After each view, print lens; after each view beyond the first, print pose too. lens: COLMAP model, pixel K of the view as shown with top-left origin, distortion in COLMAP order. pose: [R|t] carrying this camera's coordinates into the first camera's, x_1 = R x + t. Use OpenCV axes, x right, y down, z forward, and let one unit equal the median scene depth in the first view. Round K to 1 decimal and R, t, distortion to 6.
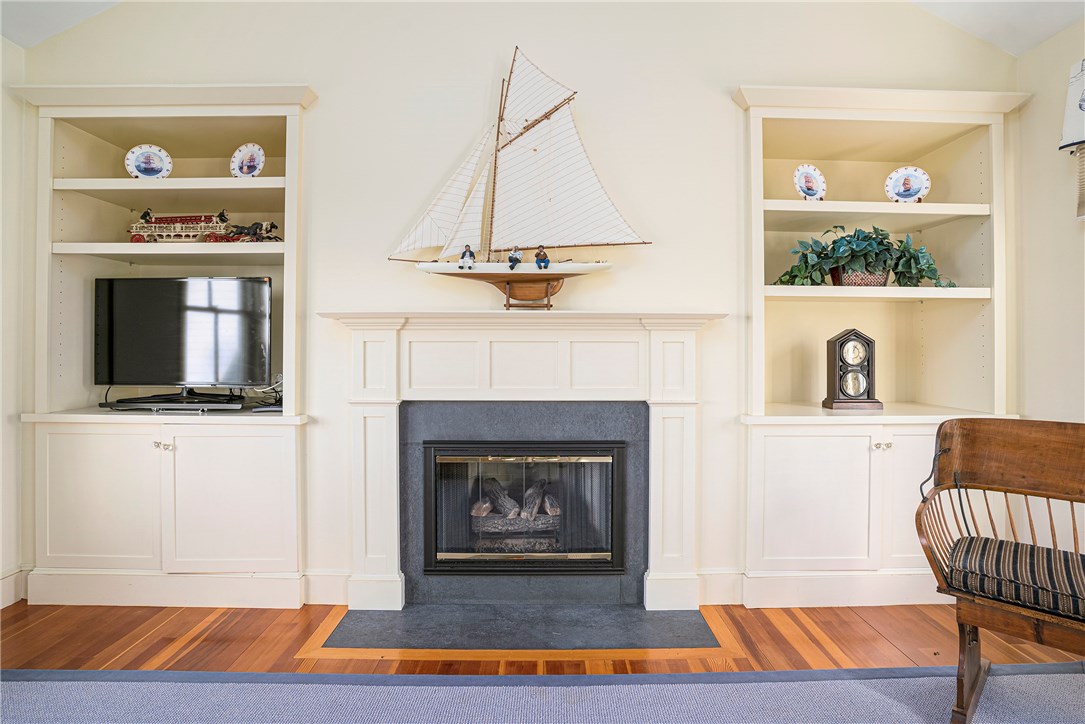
lens RADIAL K [[546.4, 0, 543.9], [0, 546.4, 344.7], [0, 0, 1]] dist [-0.075225, 0.029124]
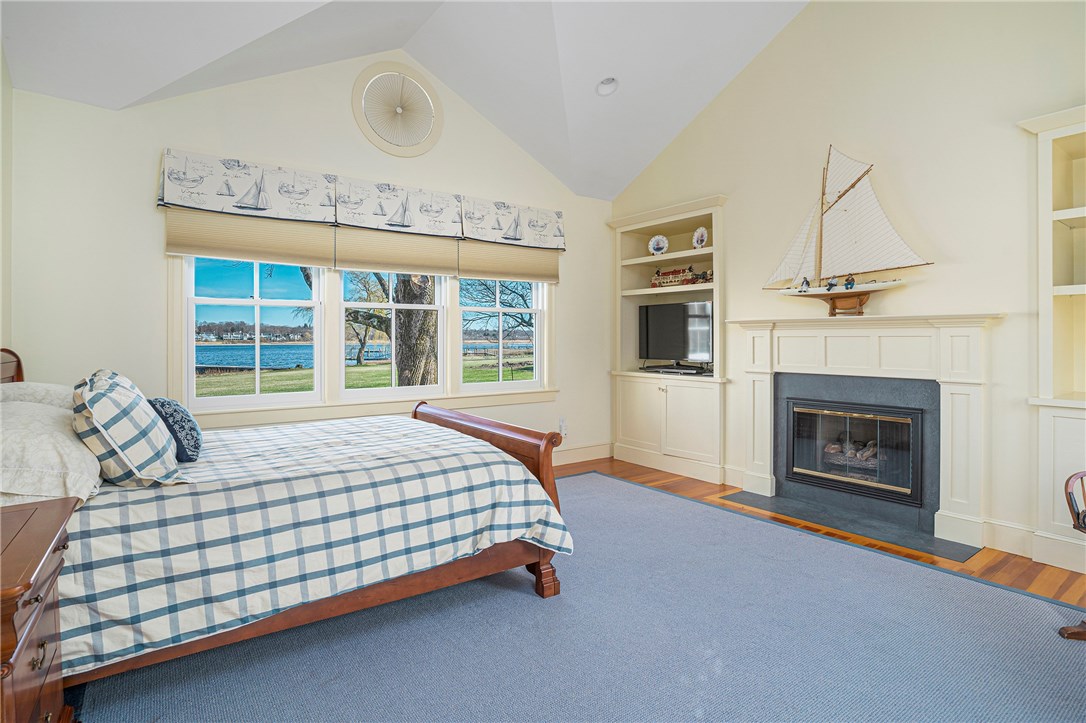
lens RADIAL K [[540.7, 0, 542.1], [0, 540.7, 332.3], [0, 0, 1]] dist [-0.056317, 0.026874]
pose [[0.570335, -0.012793, -0.821313, 0.693131], [0.010391, 0.999911, -0.008359, -0.013490], [0.821346, -0.003767, 0.570417, -0.532783]]
